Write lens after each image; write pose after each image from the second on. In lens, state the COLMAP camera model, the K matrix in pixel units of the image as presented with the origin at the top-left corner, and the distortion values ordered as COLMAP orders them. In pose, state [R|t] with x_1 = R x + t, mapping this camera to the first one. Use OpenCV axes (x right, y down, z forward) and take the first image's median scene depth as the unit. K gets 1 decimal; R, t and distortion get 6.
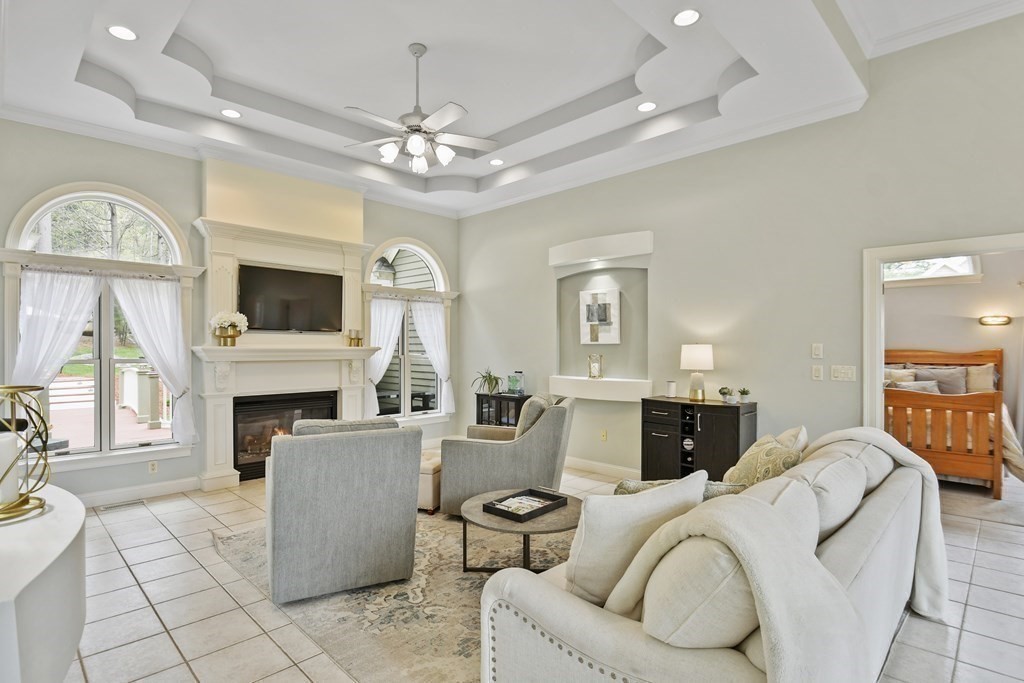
lens RADIAL K [[510.7, 0, 512.0], [0, 510.7, 341.5], [0, 0, 1]] dist [0.020270, 0.000090]
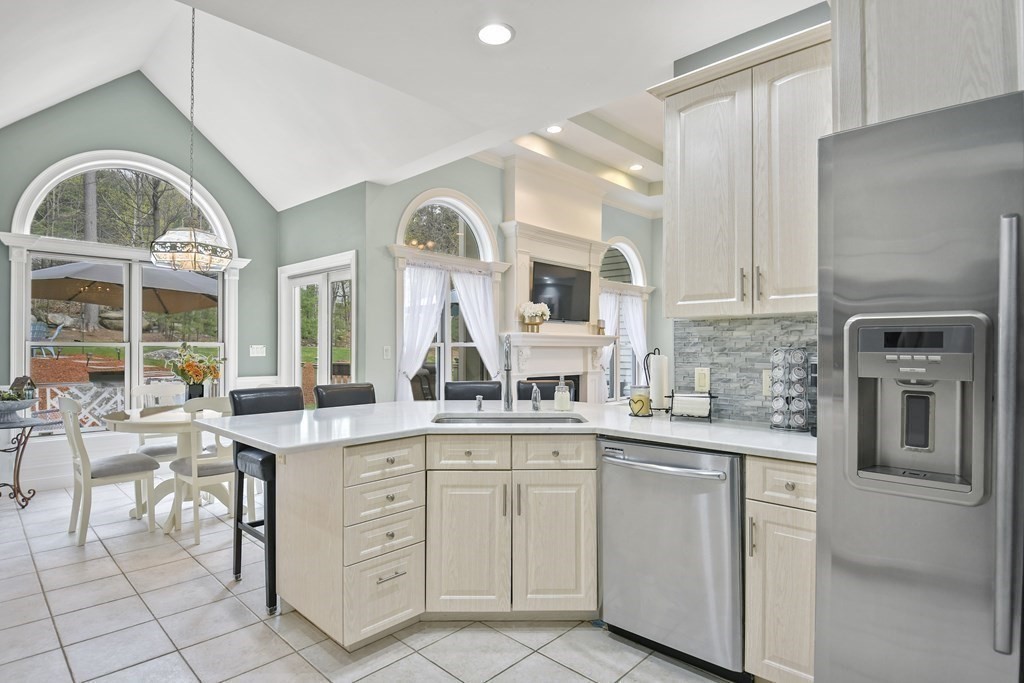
lens RADIAL K [[535.2, 0, 497.0], [0, 535.2, 342.2], [0, 0, 1]] dist [0.042138, -0.037290]
pose [[0.999990, 0.002955, 0.003443, -0.545326], [-0.002960, 0.999994, 0.001558, 0.024579], [-0.003438, -0.001568, 0.999993, -0.165171]]
